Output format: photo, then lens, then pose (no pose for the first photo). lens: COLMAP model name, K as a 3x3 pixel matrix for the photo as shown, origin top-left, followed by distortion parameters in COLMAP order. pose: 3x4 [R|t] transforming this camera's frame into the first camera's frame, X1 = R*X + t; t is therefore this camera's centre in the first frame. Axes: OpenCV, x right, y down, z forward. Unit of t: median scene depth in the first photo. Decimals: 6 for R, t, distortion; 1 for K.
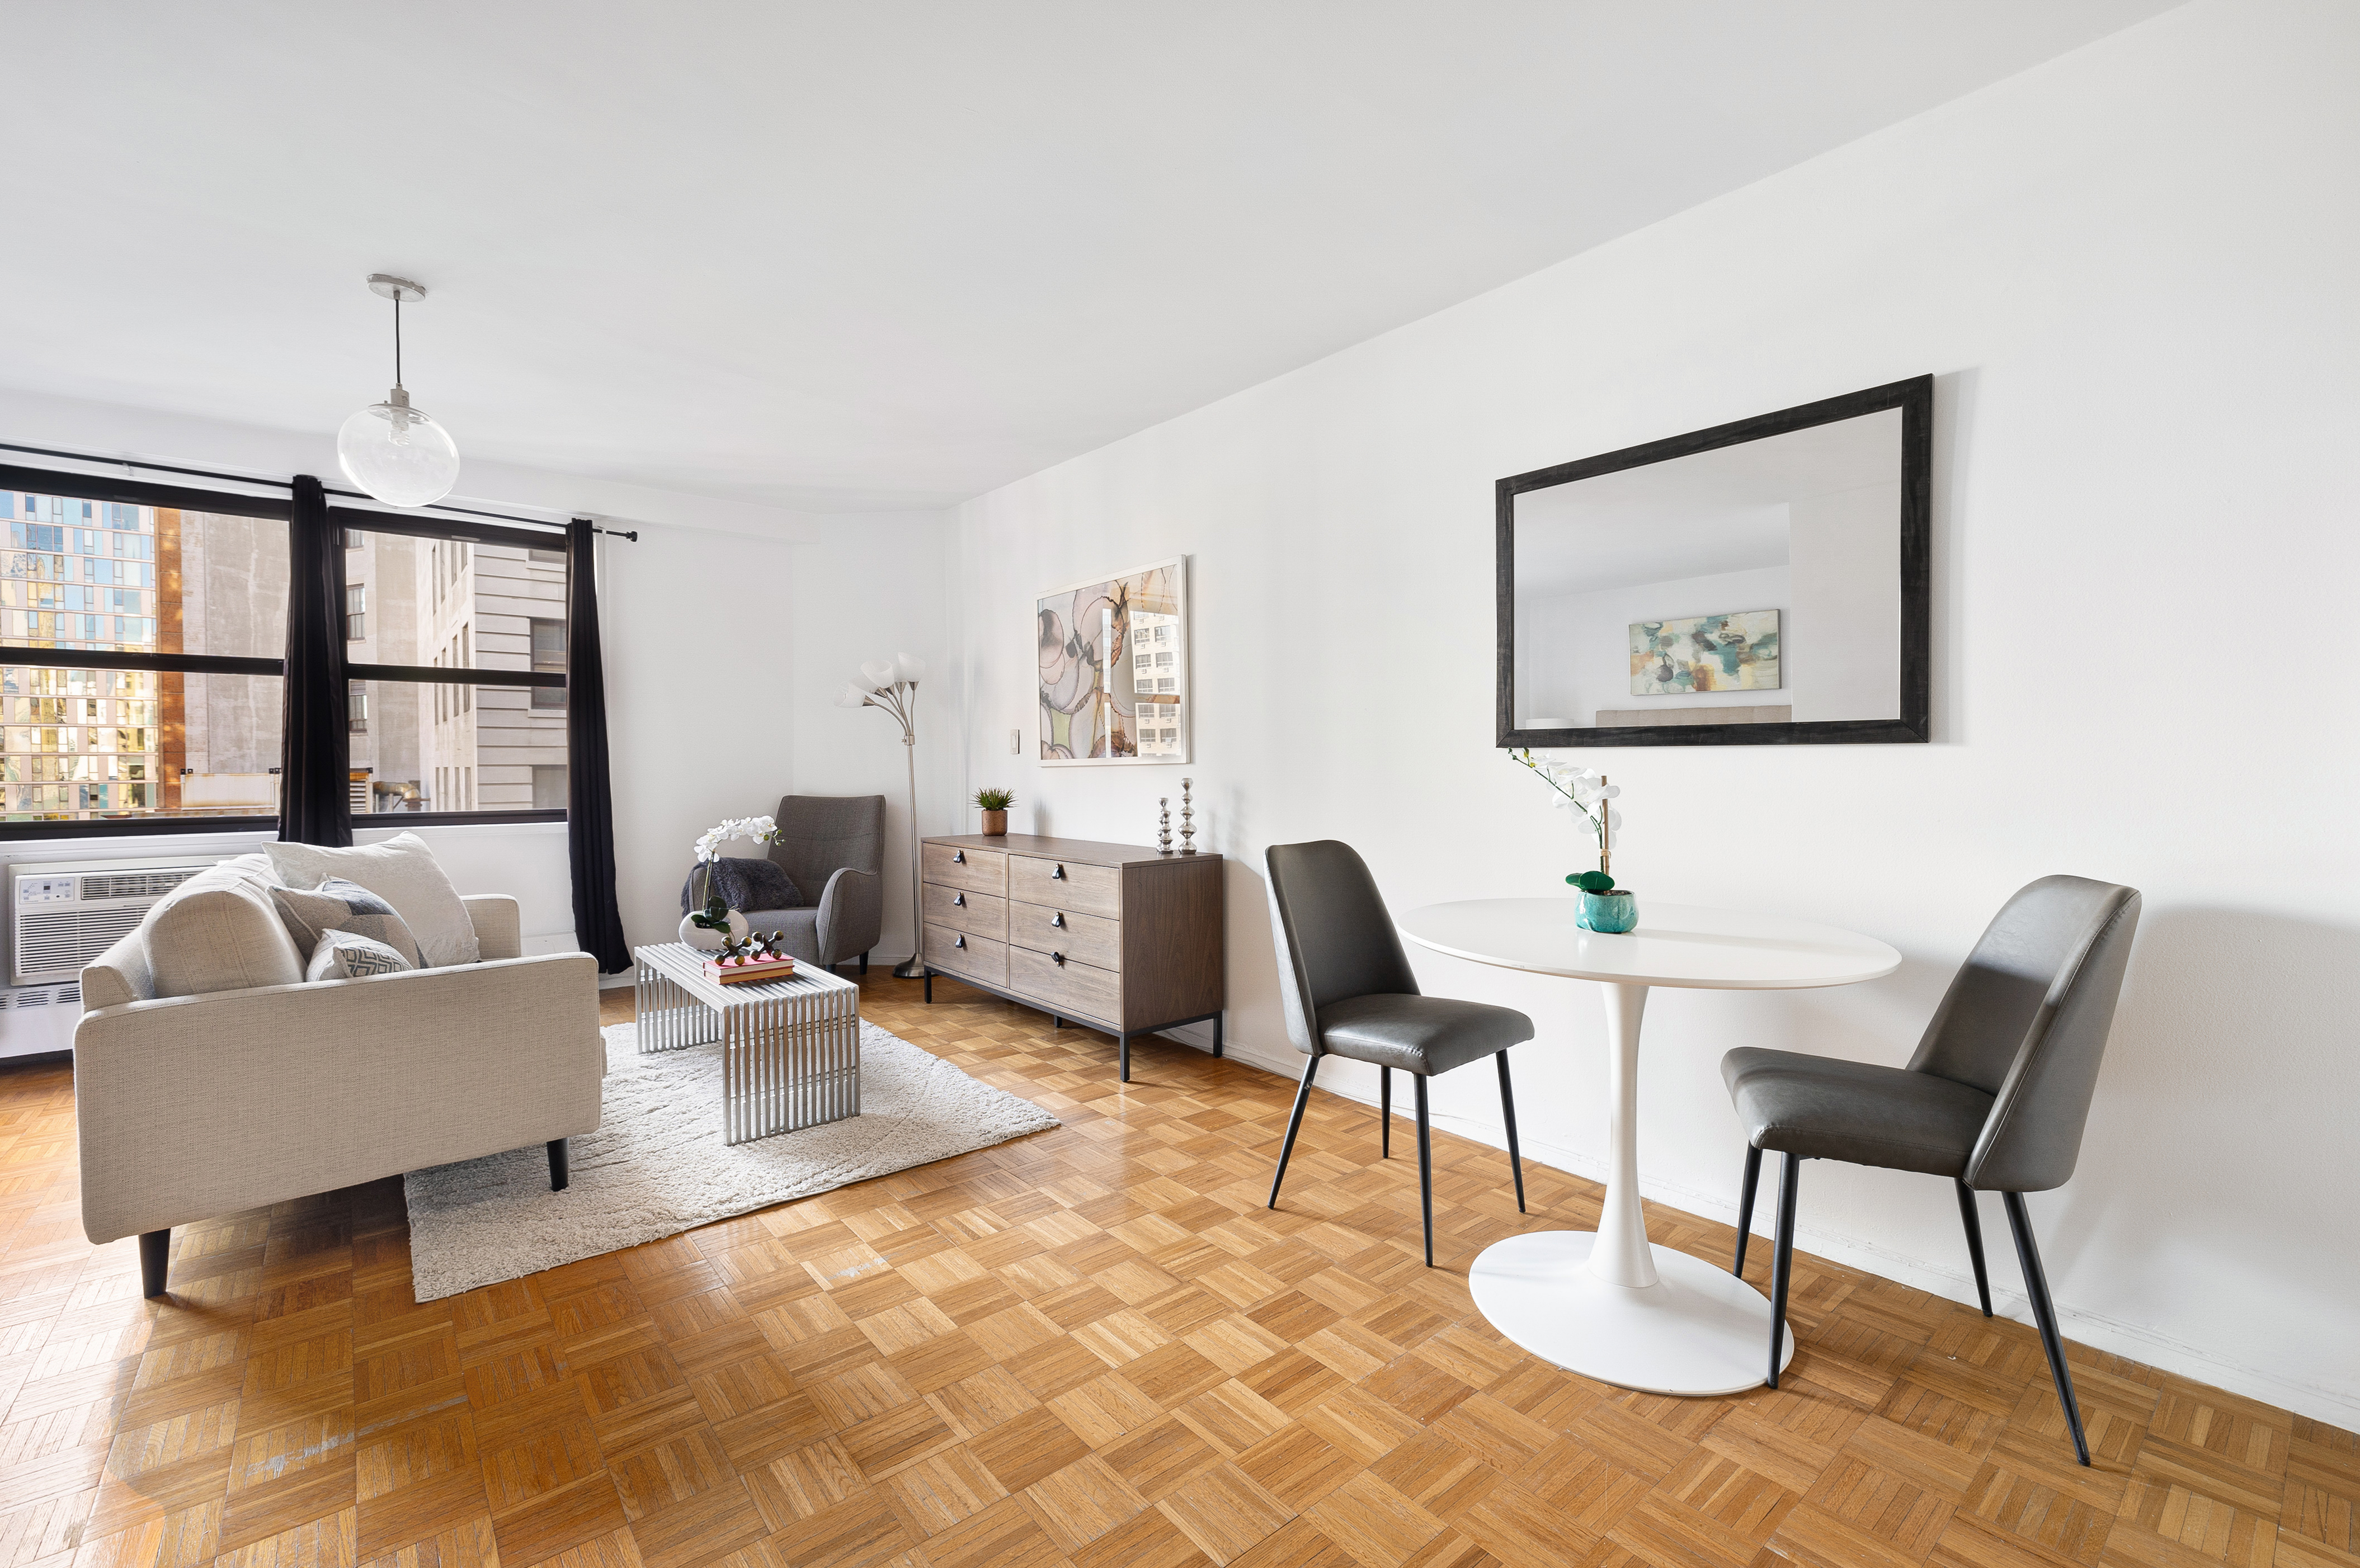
lens RADIAL K [[978.9, 0, 1169.4], [0, 978.9, 779.7], [0, 0, 1]] dist [0.004280, -0.000238]
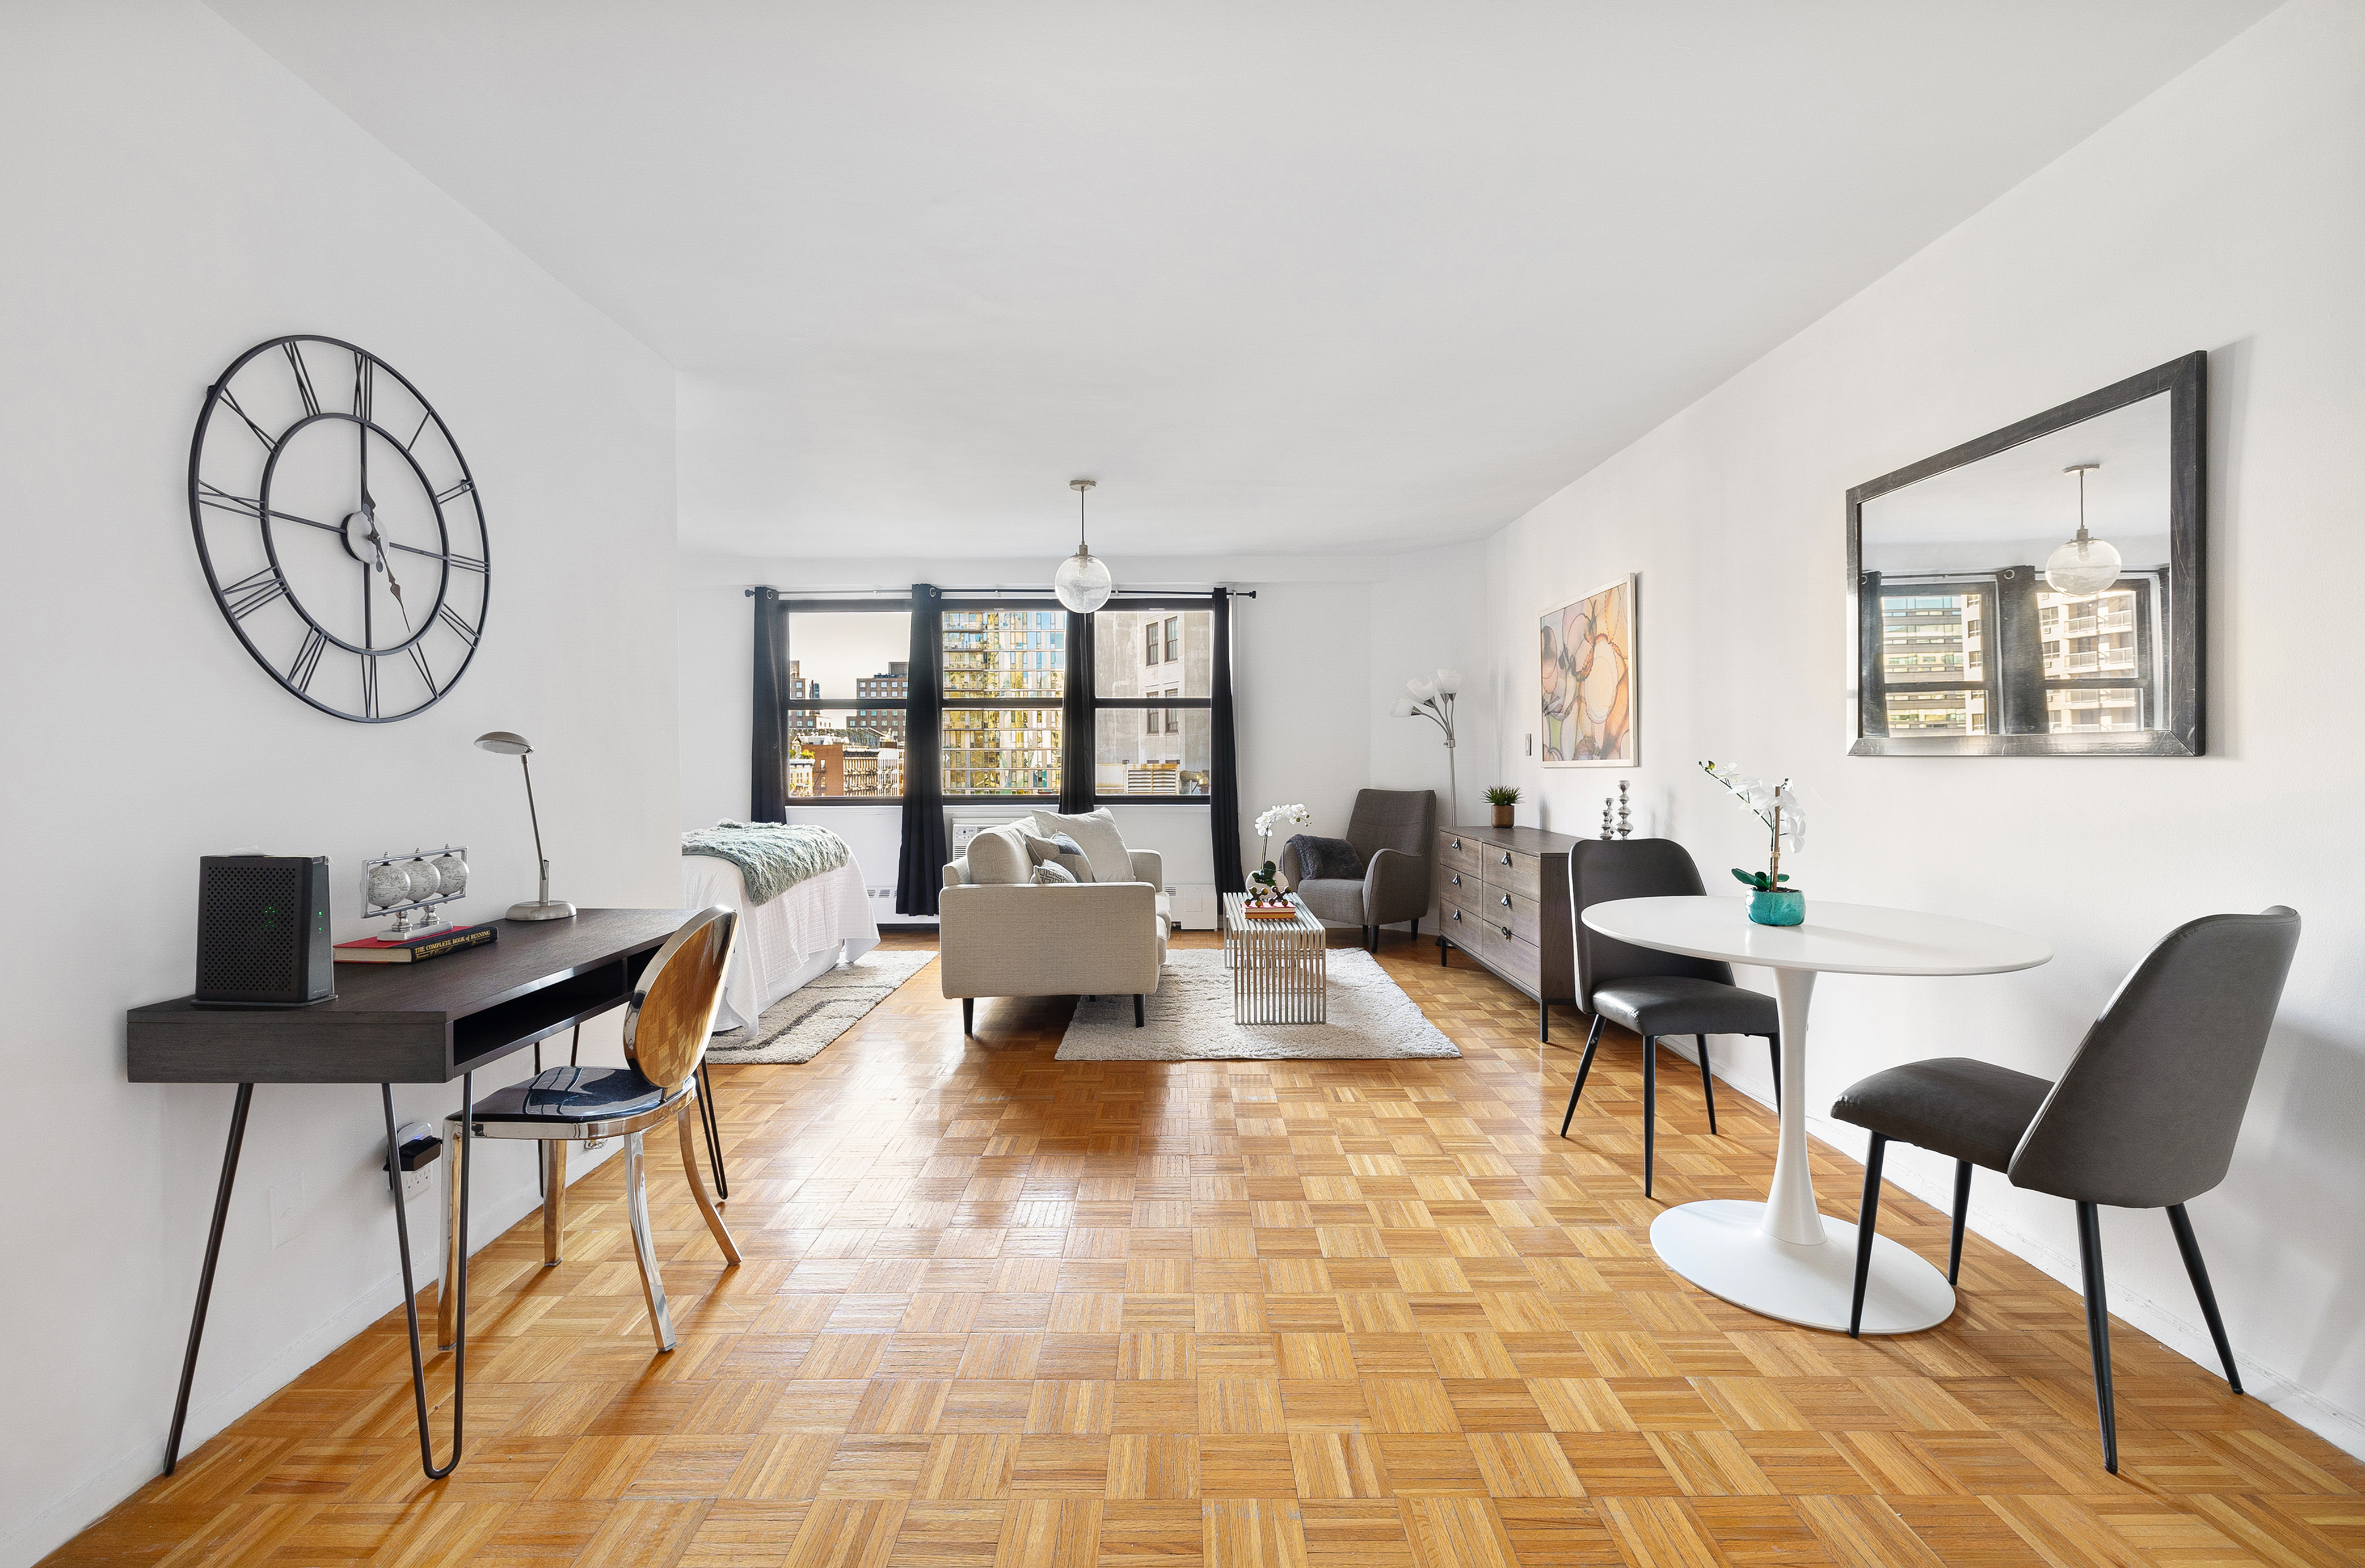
lens RADIAL K [[981.1, 0, 1171.9], [0, 981.1, 779.7], [0, 0, 1]] dist [0.004280, -0.000238]
pose [[0.770583, 0.013473, -0.637197, 0.399970], [-0.009280, 0.999908, 0.009918, -0.010318], [0.637272, -0.001730, 0.770637, -0.197766]]
